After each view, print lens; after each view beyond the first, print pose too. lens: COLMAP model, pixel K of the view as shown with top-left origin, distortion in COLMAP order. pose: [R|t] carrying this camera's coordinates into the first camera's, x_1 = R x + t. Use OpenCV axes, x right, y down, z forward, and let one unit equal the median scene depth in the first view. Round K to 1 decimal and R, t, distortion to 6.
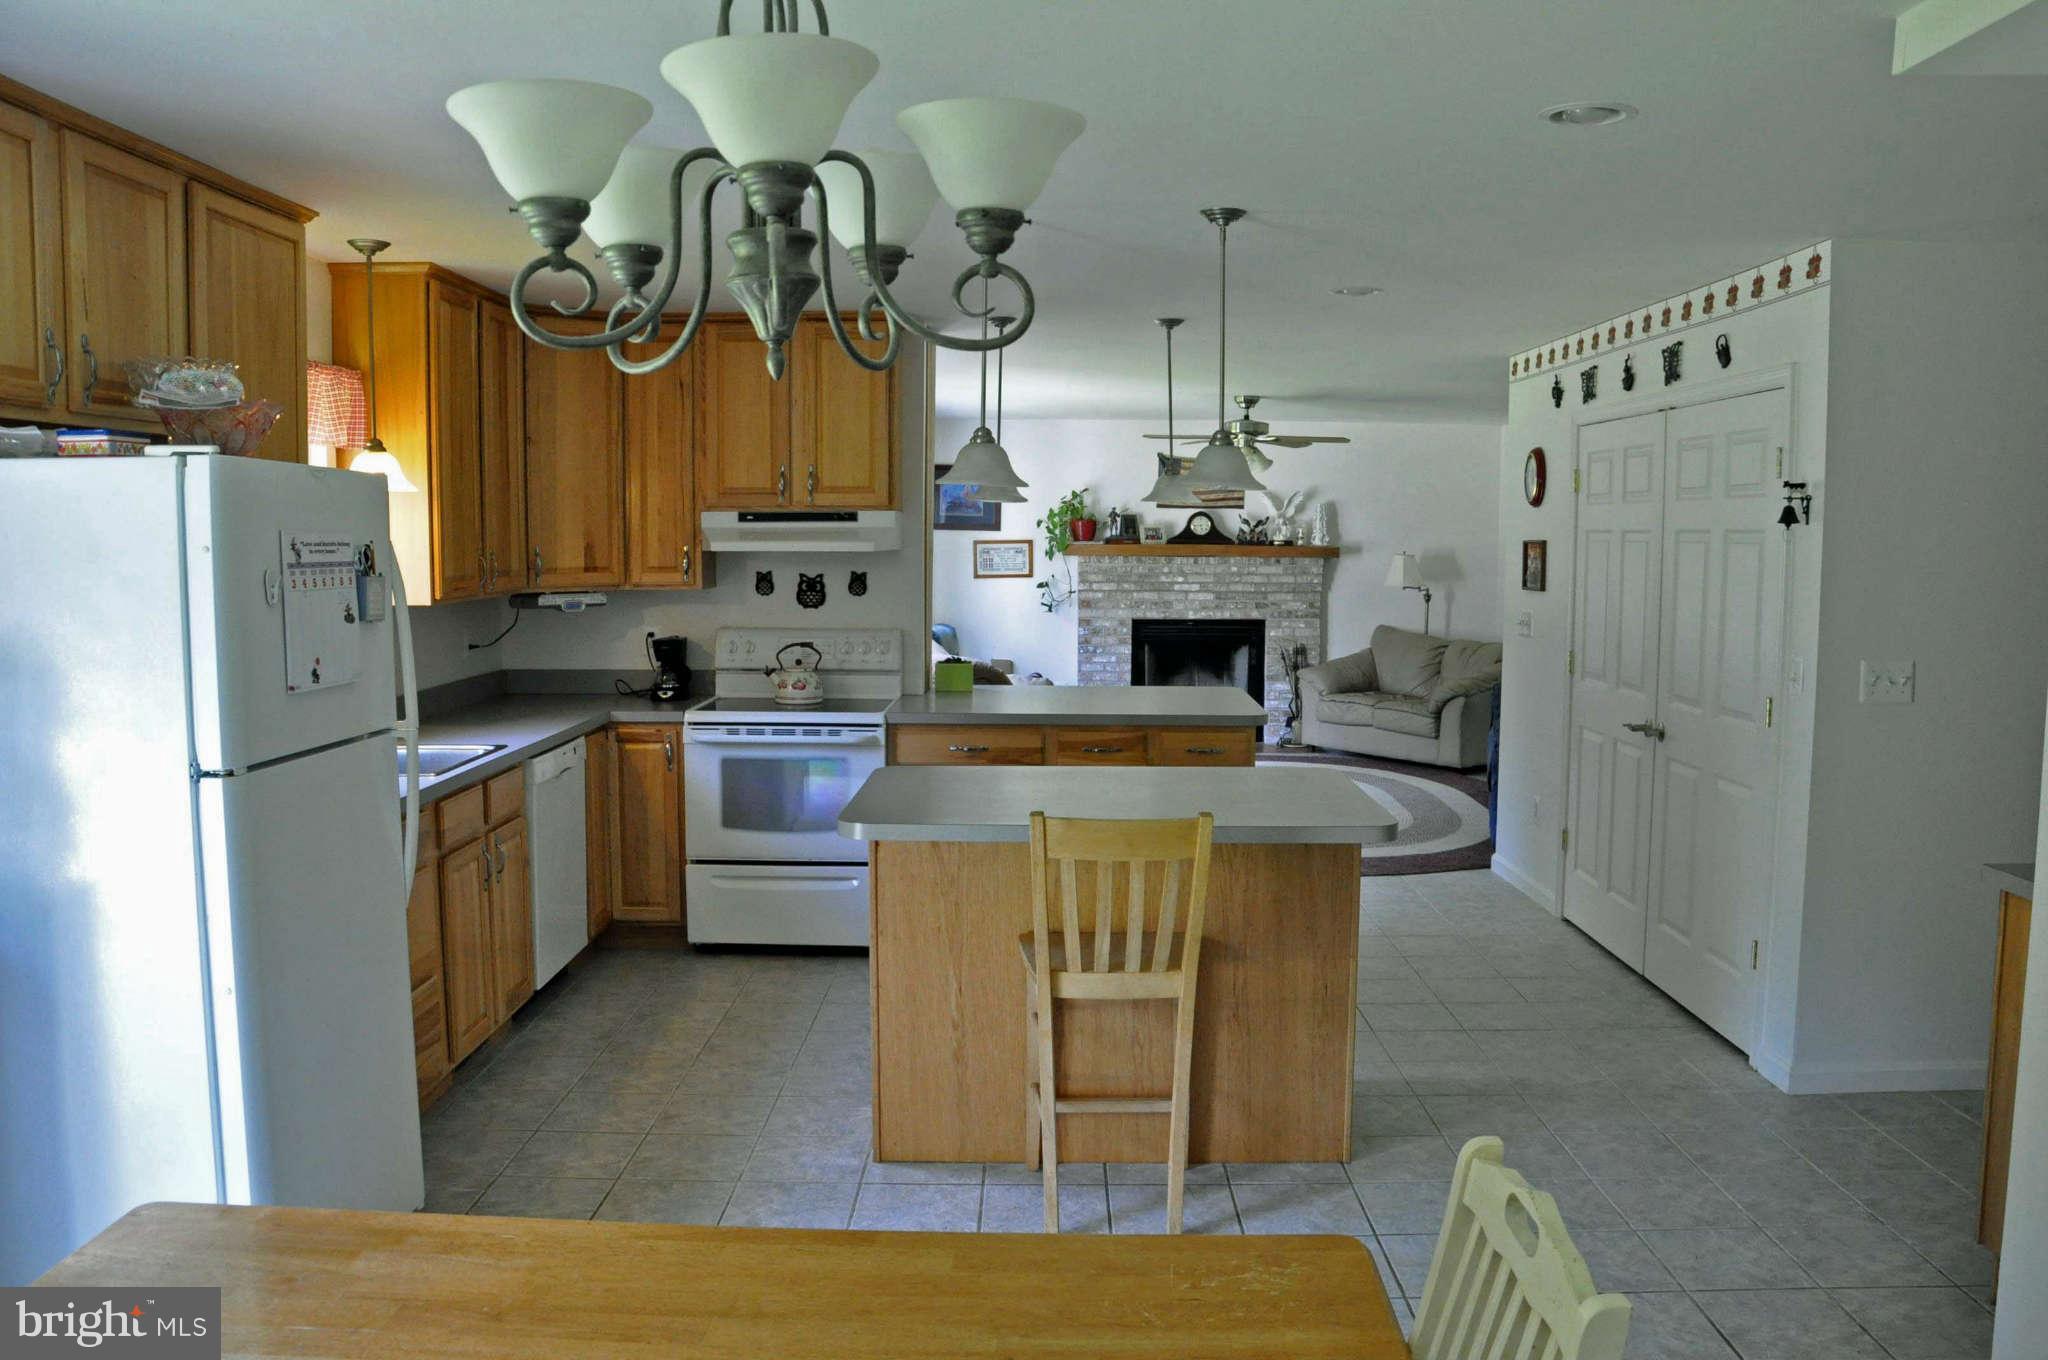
lens RADIAL K [[1585.2, 0, 1032.1], [0, 1585.2, 686.7], [0, 0, 1]] dist [-0.173769, 0.124608]
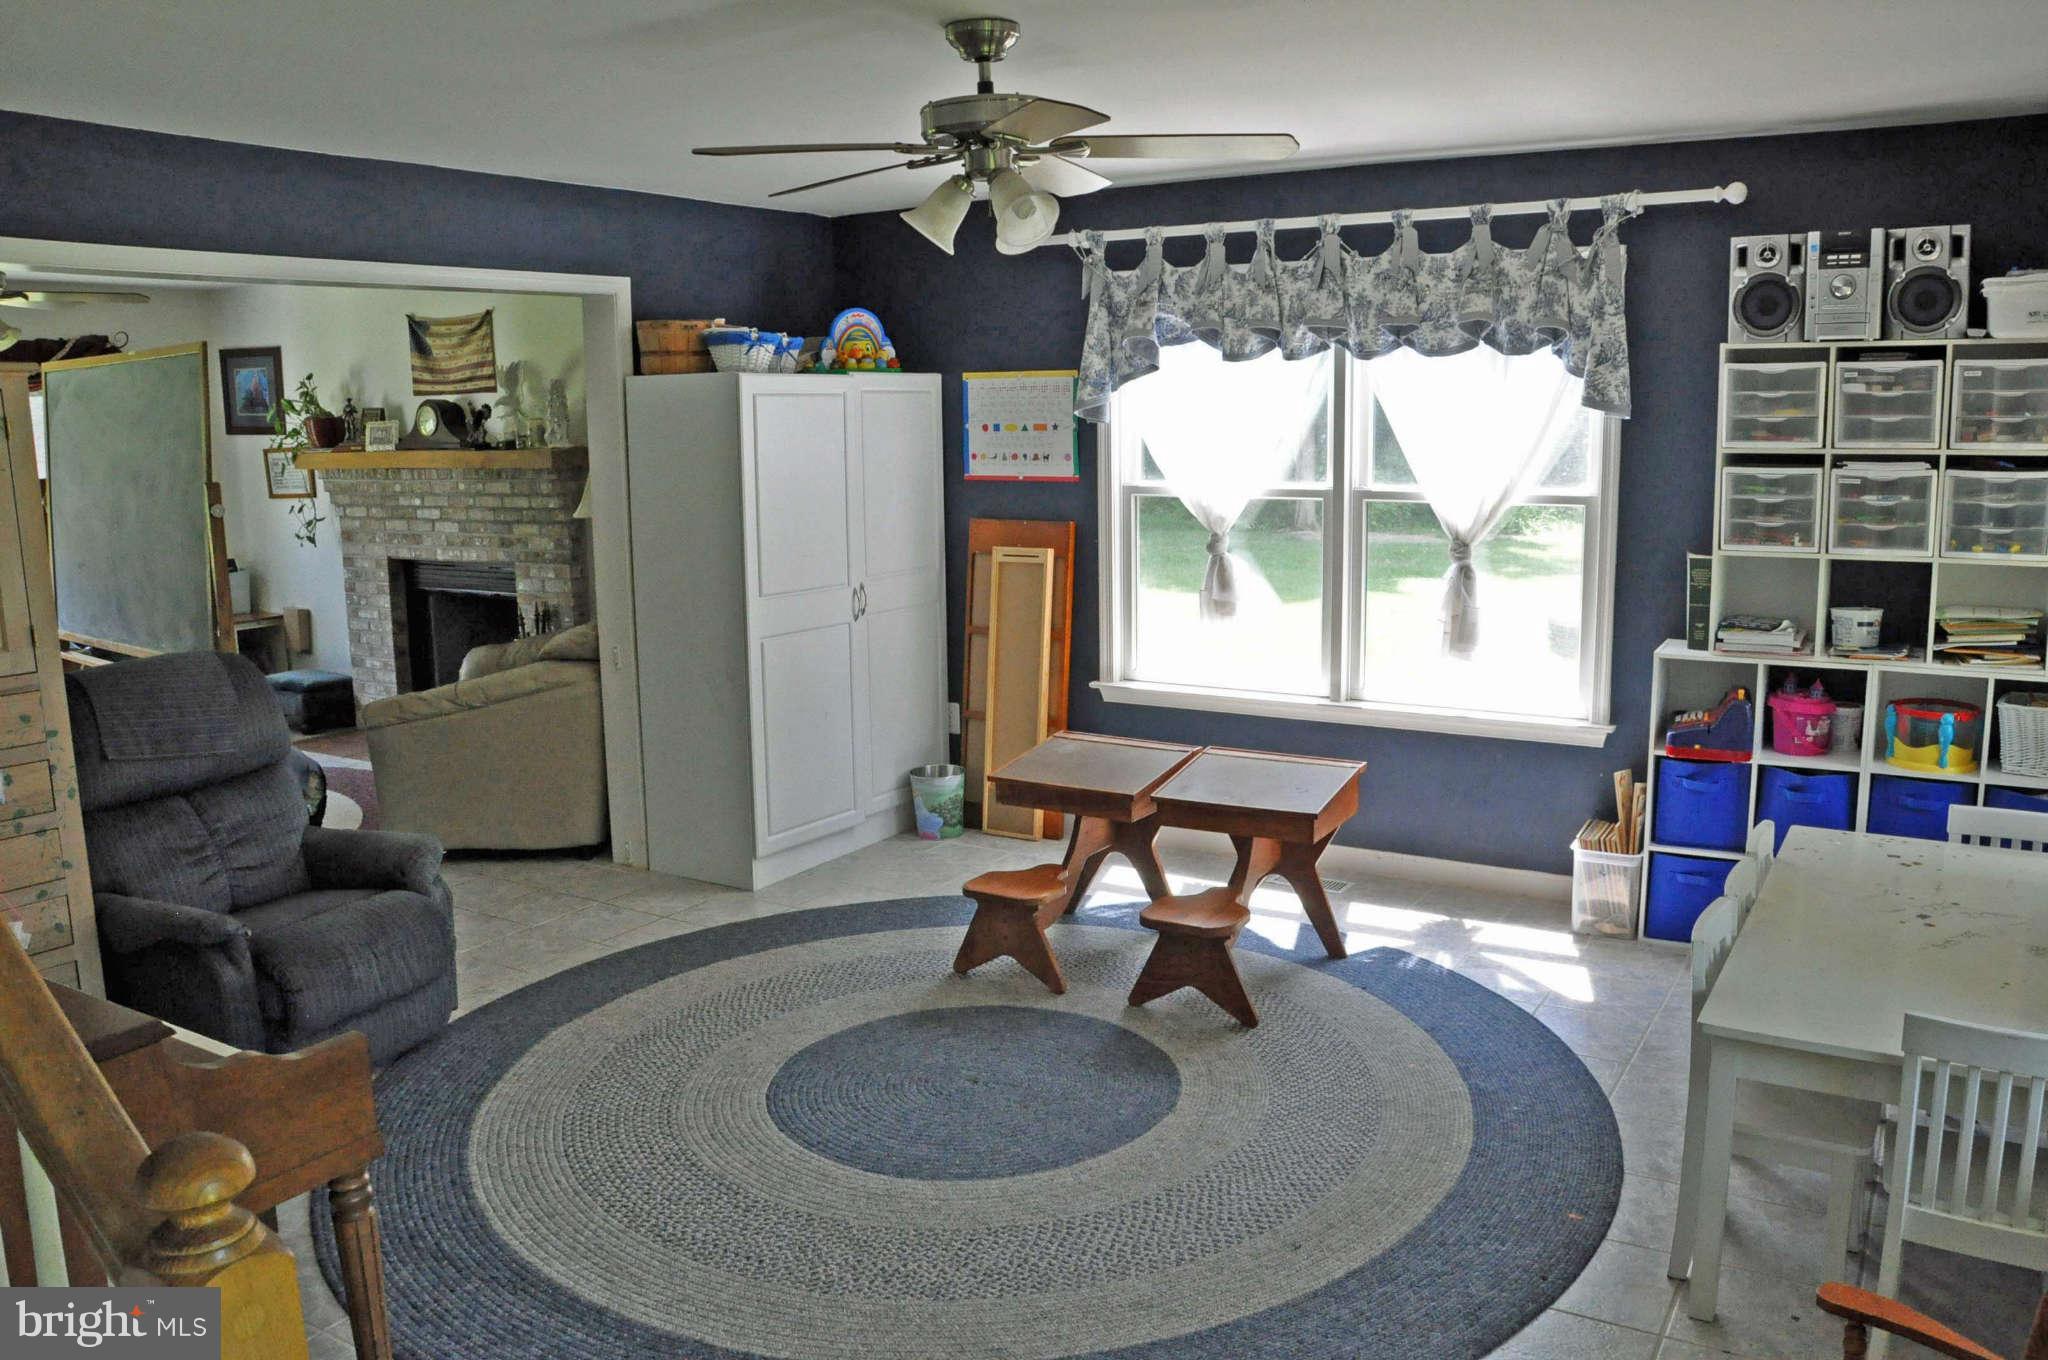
lens RADIAL K [[1585.2, 0, 1032.1], [0, 1585.2, 686.7], [0, 0, 1]] dist [-0.173769, 0.124608]
pose [[0.851330, 0.074072, -0.519375, 0.669772], [-0.031681, 0.995435, 0.090036, -0.057439], [0.523673, -0.060196, 0.849790, 0.576772]]
